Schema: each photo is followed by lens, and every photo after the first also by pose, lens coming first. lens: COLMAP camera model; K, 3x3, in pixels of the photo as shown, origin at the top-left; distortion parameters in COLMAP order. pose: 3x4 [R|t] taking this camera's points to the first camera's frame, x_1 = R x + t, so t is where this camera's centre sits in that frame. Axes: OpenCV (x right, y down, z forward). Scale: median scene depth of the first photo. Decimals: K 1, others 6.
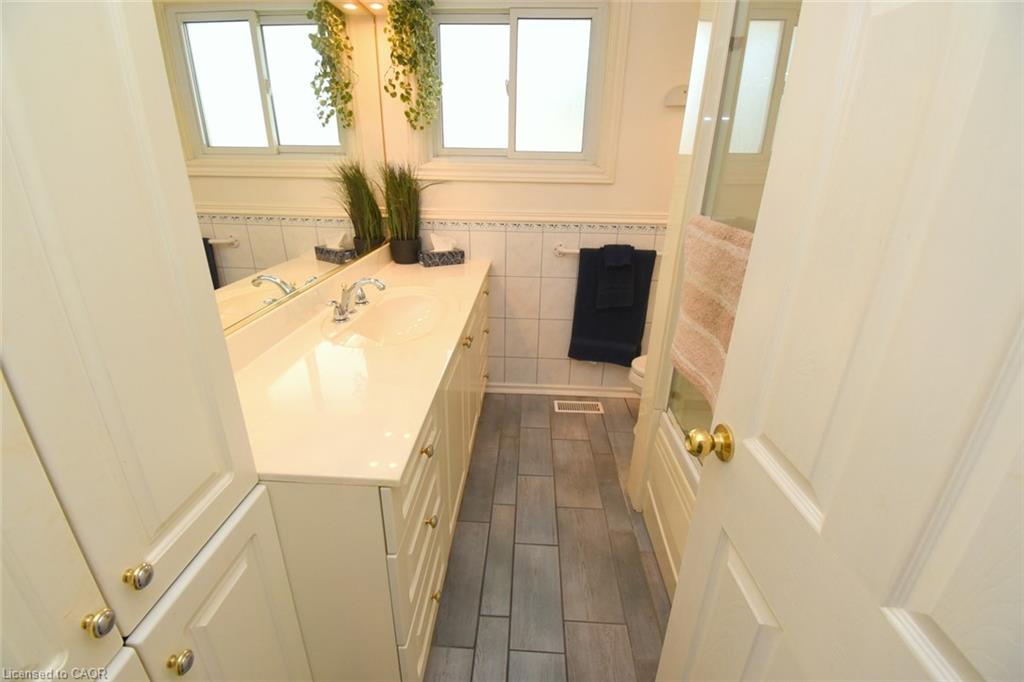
lens RADIAL K [[452.3, 0, 508.2], [0, 452.3, 339.0], [0, 0, 1]] dist [0.017479, -0.022876]
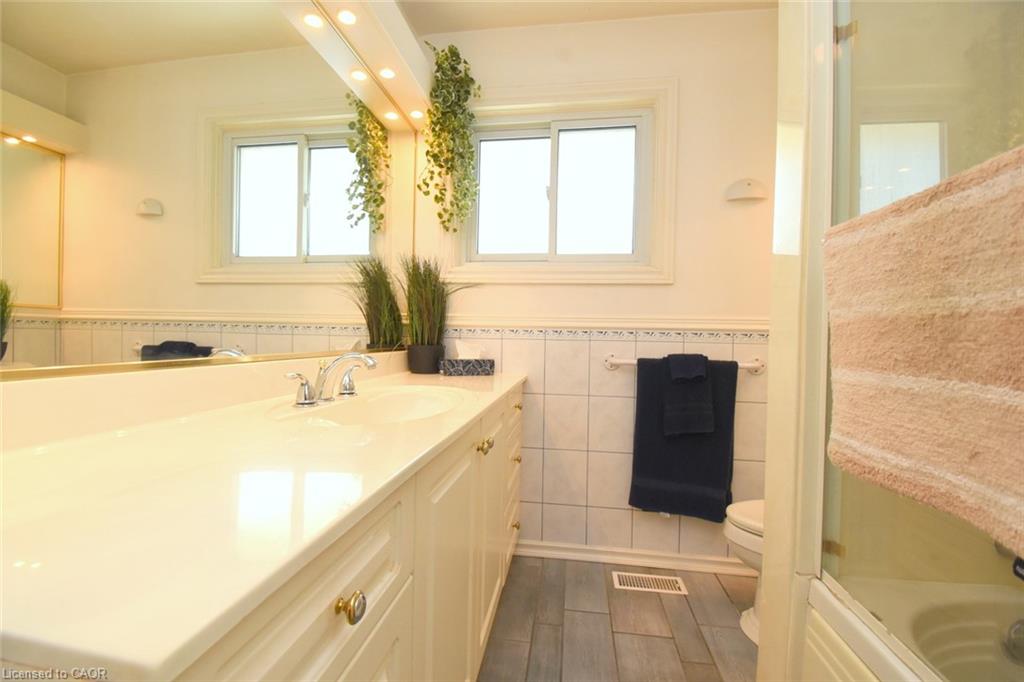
lens RADIAL K [[452.3, 0, 508.2], [0, 452.3, 339.0], [0, 0, 1]] dist [0.017479, -0.022876]
pose [[0.995691, 0.005045, -0.092599, 0.004654], [-0.038543, 0.930708, -0.363727, 0.073441], [0.084348, 0.365729, 0.926892, 0.234014]]
